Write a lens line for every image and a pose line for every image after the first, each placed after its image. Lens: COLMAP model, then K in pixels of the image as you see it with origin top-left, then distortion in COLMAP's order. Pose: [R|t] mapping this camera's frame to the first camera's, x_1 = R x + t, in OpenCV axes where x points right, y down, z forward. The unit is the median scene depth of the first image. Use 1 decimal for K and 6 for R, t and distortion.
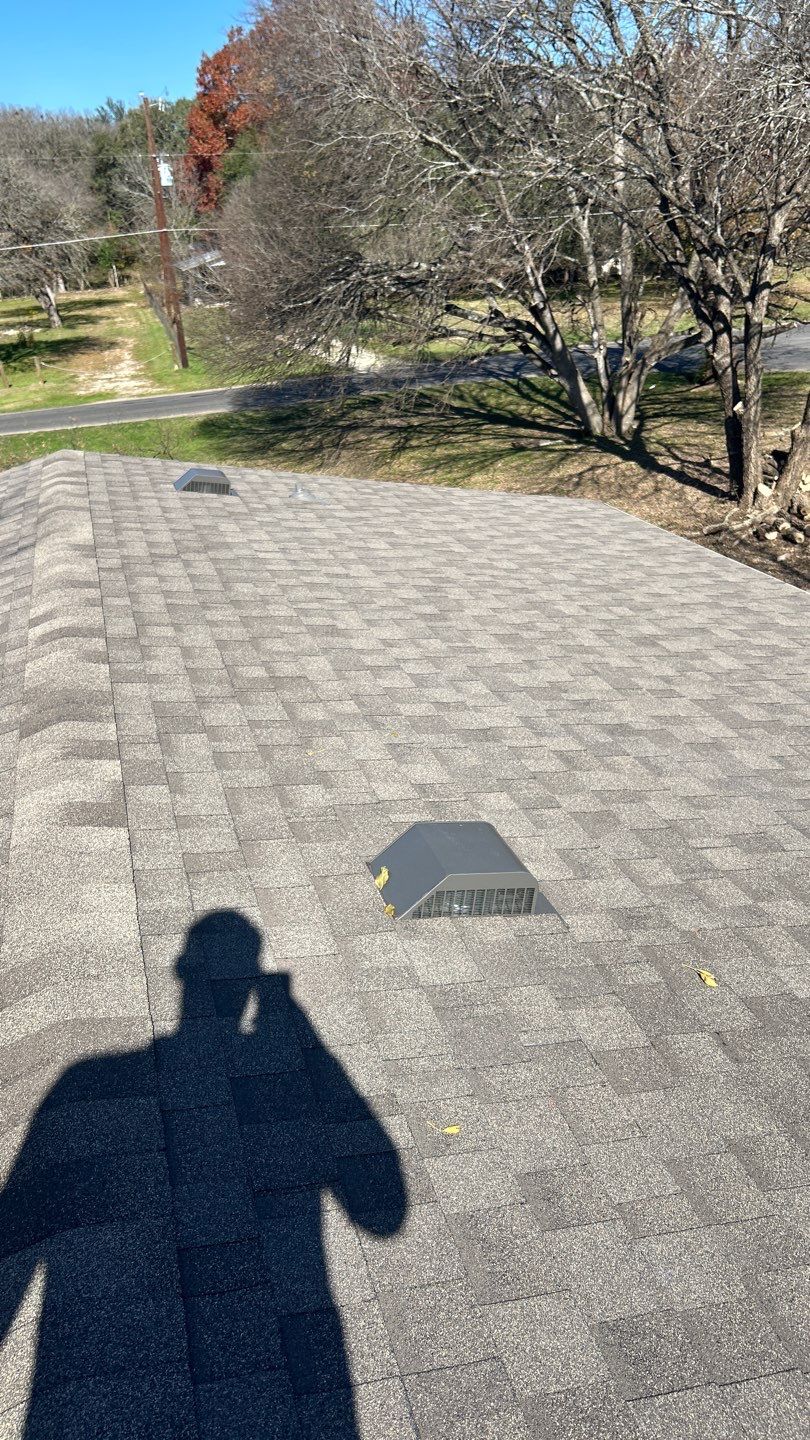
lens RADIAL K [[1093.1, 0, 392.1], [0, 1093.1, 720.7], [0, 0, 1]] dist [0.043293, -0.049517]
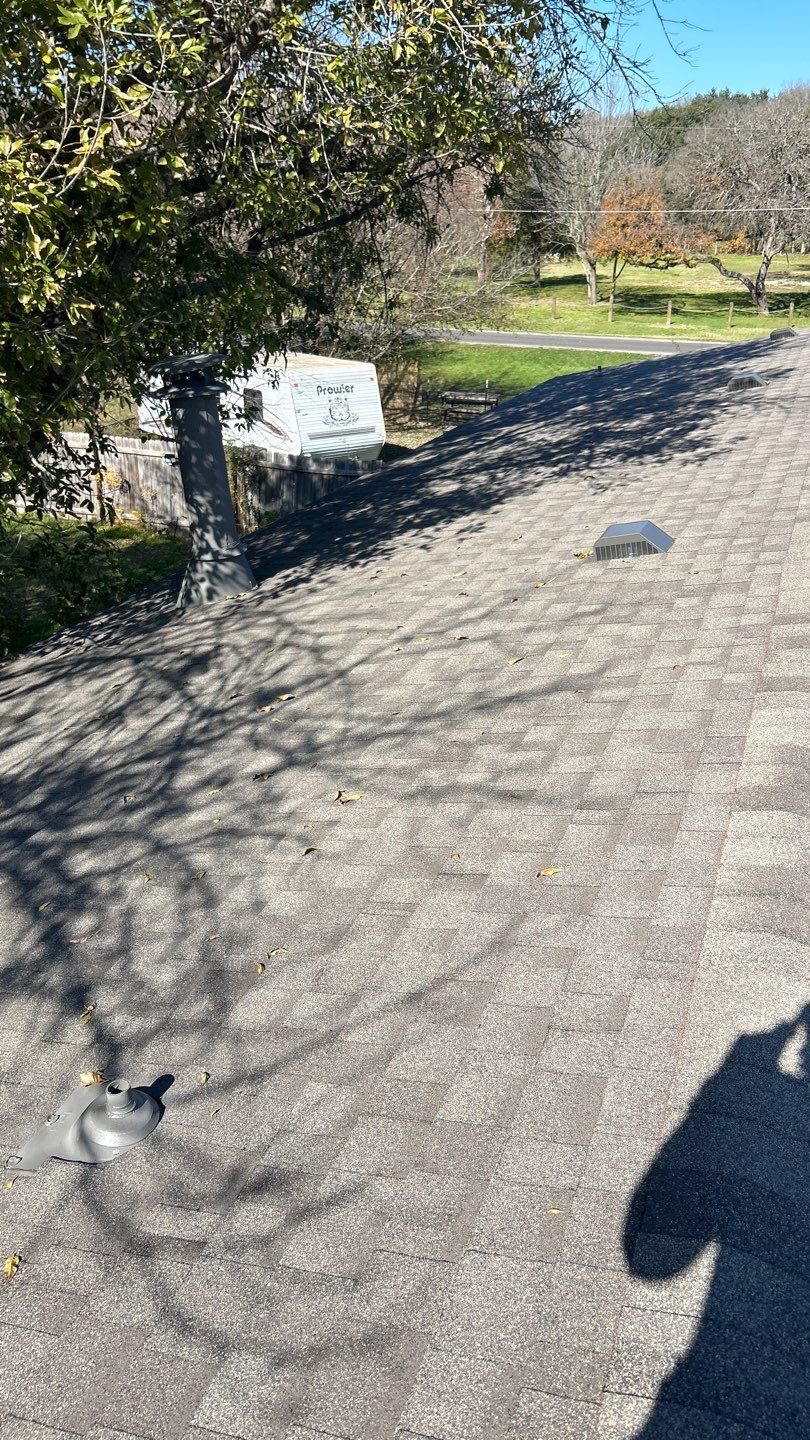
lens RADIAL K [[1093.1, 0, 415.4], [0, 1093.1, 727.7], [0, 0, 1]] dist [0.043293, -0.049517]
pose [[0.805313, 0.320042, -0.499043, 0.070212], [-0.301174, 0.945910, 0.120613, 0.110651], [0.510651, 0.053168, 0.858143, -0.259053]]
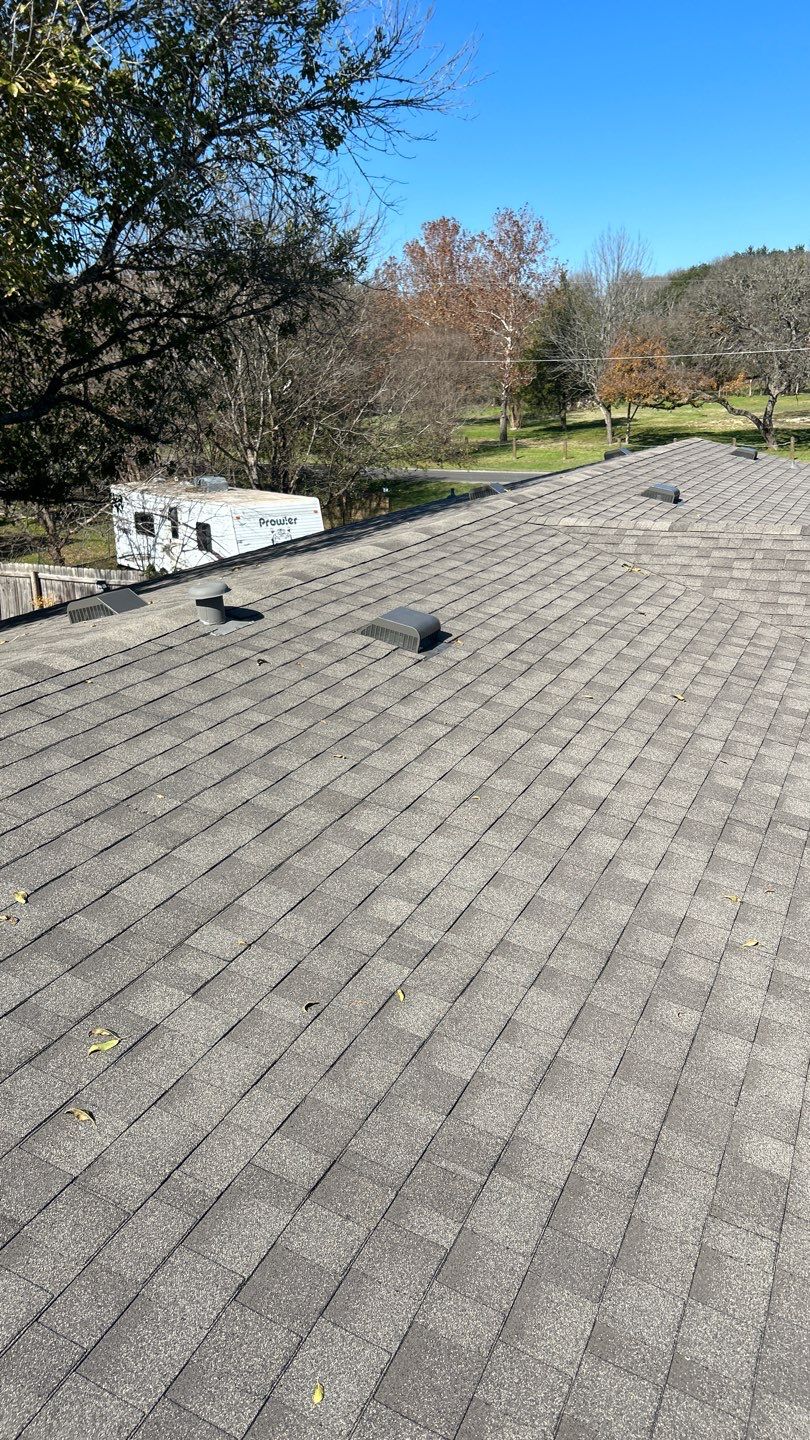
lens RADIAL K [[1093.1, 0, 418.6], [0, 1093.1, 725.5], [0, 0, 1]] dist [0.043293, -0.049517]
pose [[0.768178, 0.247337, -0.590532, 0.162218], [-0.290918, 0.956491, 0.022182, 0.093061], [0.570325, 0.154757, 0.806710, -0.214558]]
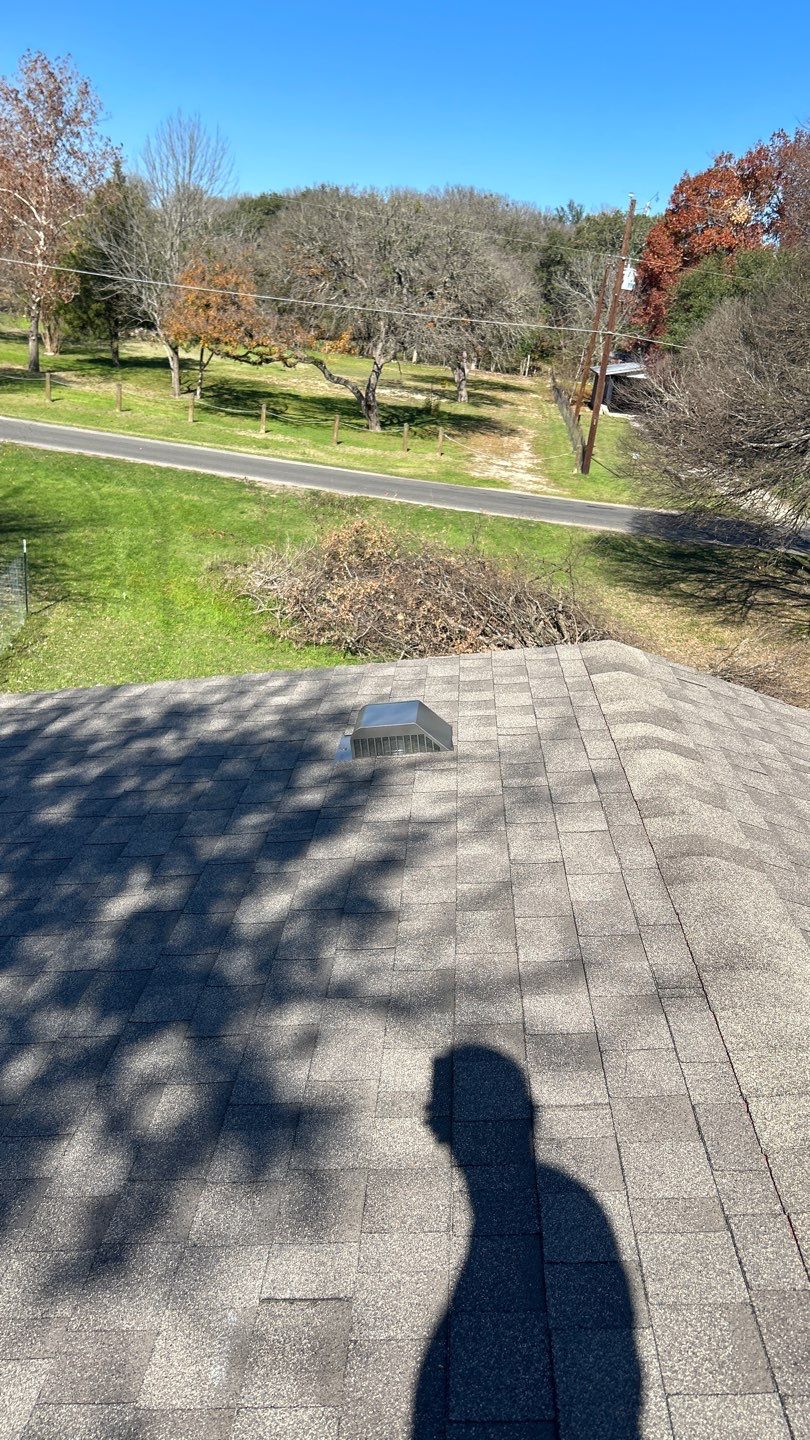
lens RADIAL K [[1093.1, 0, 427.1], [0, 1093.1, 737.7], [0, 0, 1]] dist [0.043293, -0.049517]
pose [[0.933033, 0.288023, -0.215621, -0.063496], [-0.302912, 0.952229, -0.038784, -0.036055], [0.194150, 0.101501, 0.975707, 0.101301]]
